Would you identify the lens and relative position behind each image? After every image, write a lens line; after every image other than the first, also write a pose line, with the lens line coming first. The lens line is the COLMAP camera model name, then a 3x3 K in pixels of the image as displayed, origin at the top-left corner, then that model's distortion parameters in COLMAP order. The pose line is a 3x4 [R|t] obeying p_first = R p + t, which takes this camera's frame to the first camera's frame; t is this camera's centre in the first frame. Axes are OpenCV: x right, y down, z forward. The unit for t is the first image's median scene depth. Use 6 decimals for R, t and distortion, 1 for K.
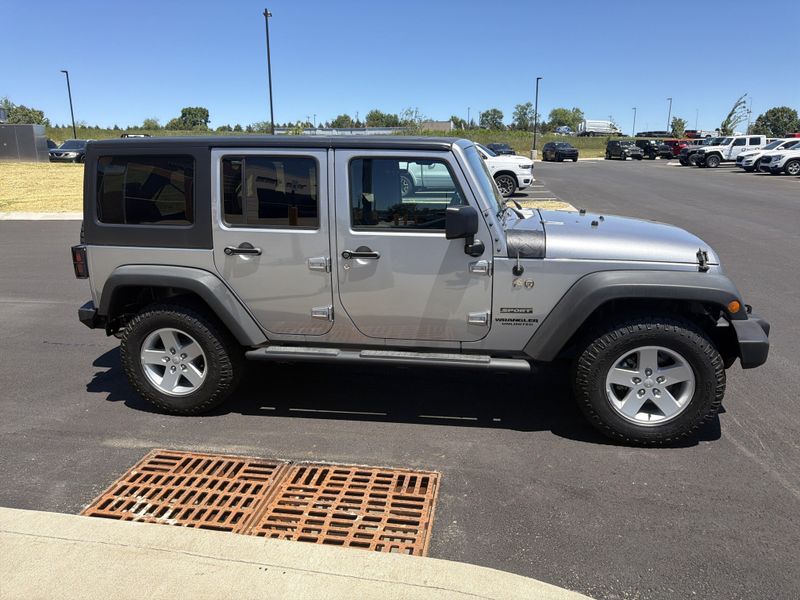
lens RADIAL K [[567.6, 0, 403.4], [0, 567.6, 296.3], [0, 0, 1]] dist [0.028564, -0.033596]
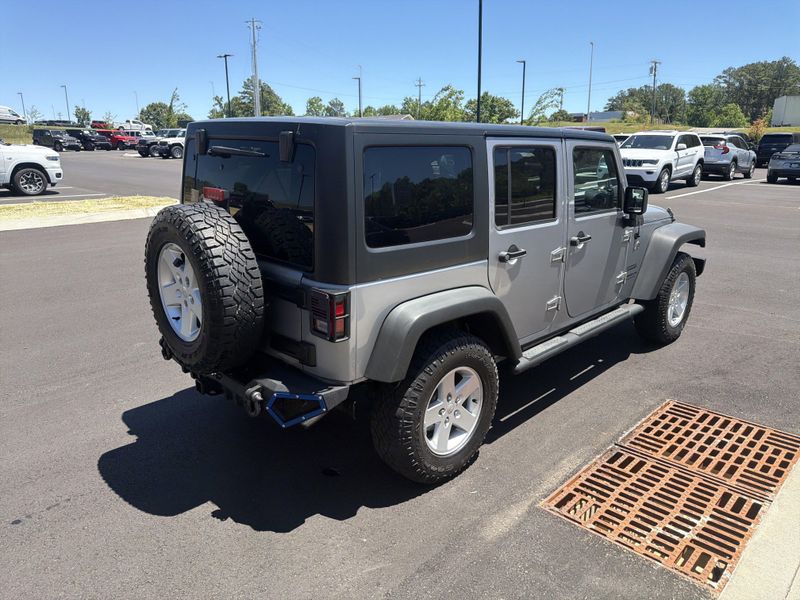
lens RADIAL K [[567.6, 0, 401.7], [0, 567.6, 296.9], [0, 0, 1]] dist [0.028564, -0.033596]
pose [[0.571715, -0.202253, 0.795132, -1.130797], [0.189839, 0.975450, 0.111621, -0.151305], [-0.798187, 0.087132, 0.596075, 0.638763]]
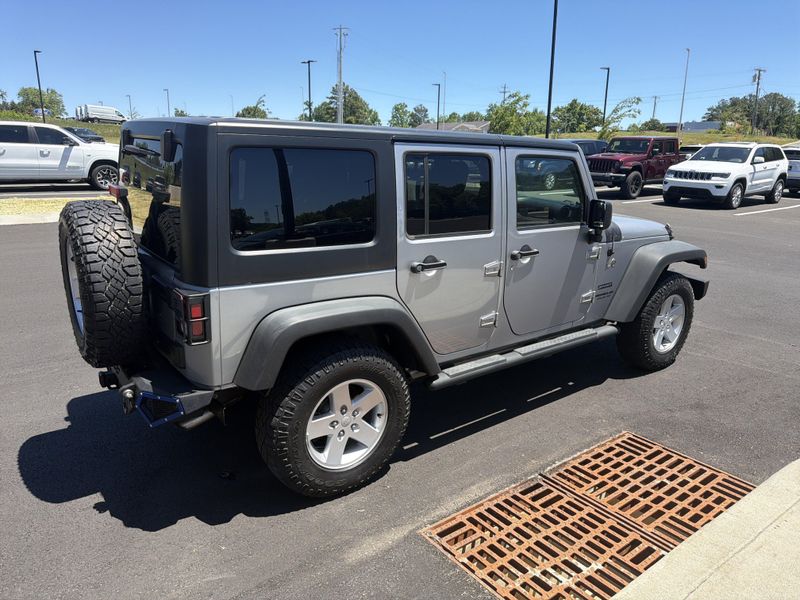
lens RADIAL K [[567.6, 0, 403.4], [0, 567.6, 298.5], [0, 0, 1]] dist [0.028564, -0.033596]
pose [[0.679569, -0.161401, 0.715637, -0.947368], [0.146914, 0.985678, 0.082795, -0.109863], [-0.718751, 0.048872, 0.693548, 0.461807]]
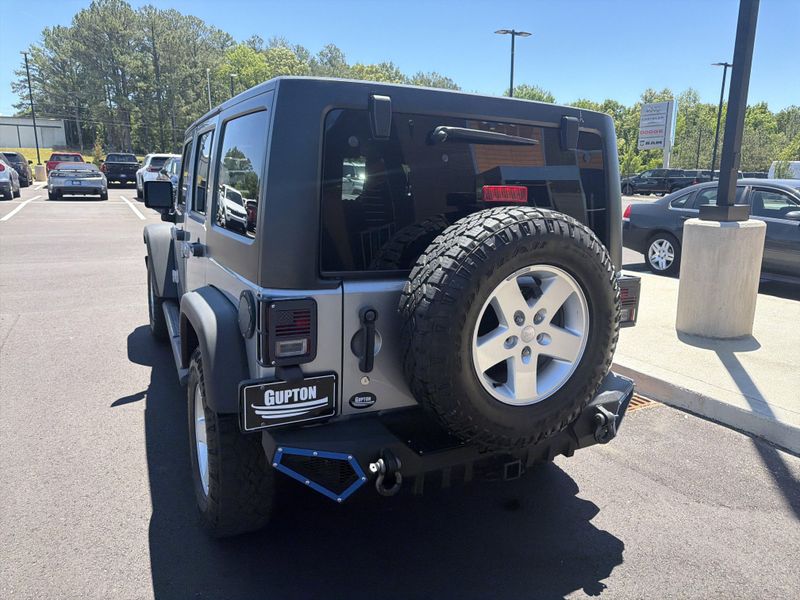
lens RADIAL K [[567.6, 0, 402.1], [0, 567.6, 295.8], [0, 0, 1]] dist [0.028564, -0.033596]
pose [[-0.605503, -0.167526, 0.778011, -1.017440], [0.178181, 0.924240, 0.337686, -0.366507], [-0.775640, 0.343097, -0.529780, 1.717178]]
